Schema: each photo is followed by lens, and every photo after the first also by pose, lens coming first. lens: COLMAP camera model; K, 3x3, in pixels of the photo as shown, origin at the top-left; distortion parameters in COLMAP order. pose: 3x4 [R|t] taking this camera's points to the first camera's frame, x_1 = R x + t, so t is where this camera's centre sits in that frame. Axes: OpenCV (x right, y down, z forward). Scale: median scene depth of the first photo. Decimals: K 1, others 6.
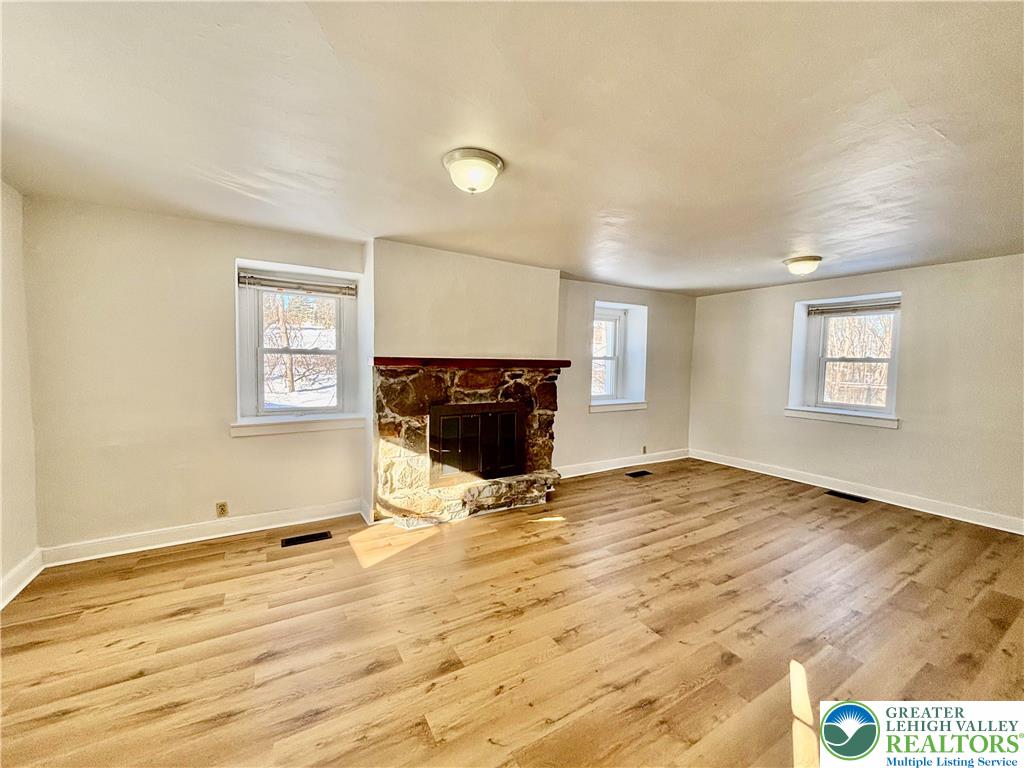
lens RADIAL K [[412.1, 0, 513.5], [0, 412.1, 382.7], [0, 0, 1]] dist [-0.000256, -0.000940]
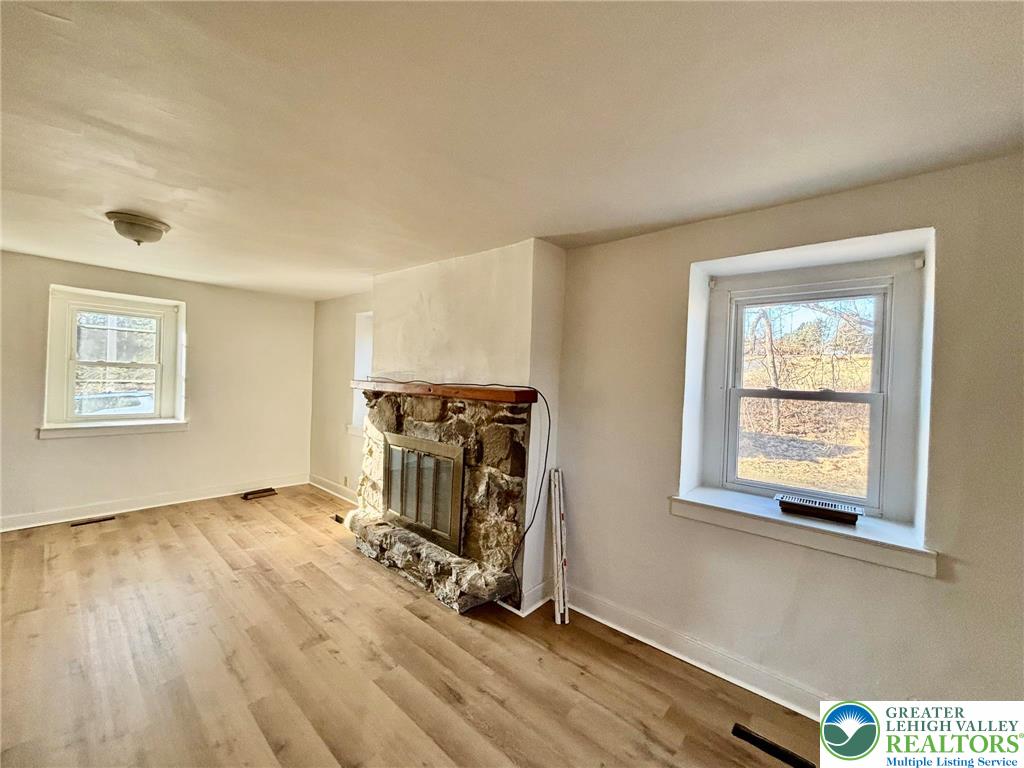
lens RADIAL K [[412.1, 0, 513.5], [0, 412.1, 382.7], [0, 0, 1]] dist [-0.000256, -0.000940]
pose [[0.306281, 0.003380, -0.951935, 0.711138], [-0.101072, 0.994457, -0.028989, -0.051462], [0.946560, 0.105093, 0.304925, 0.864307]]
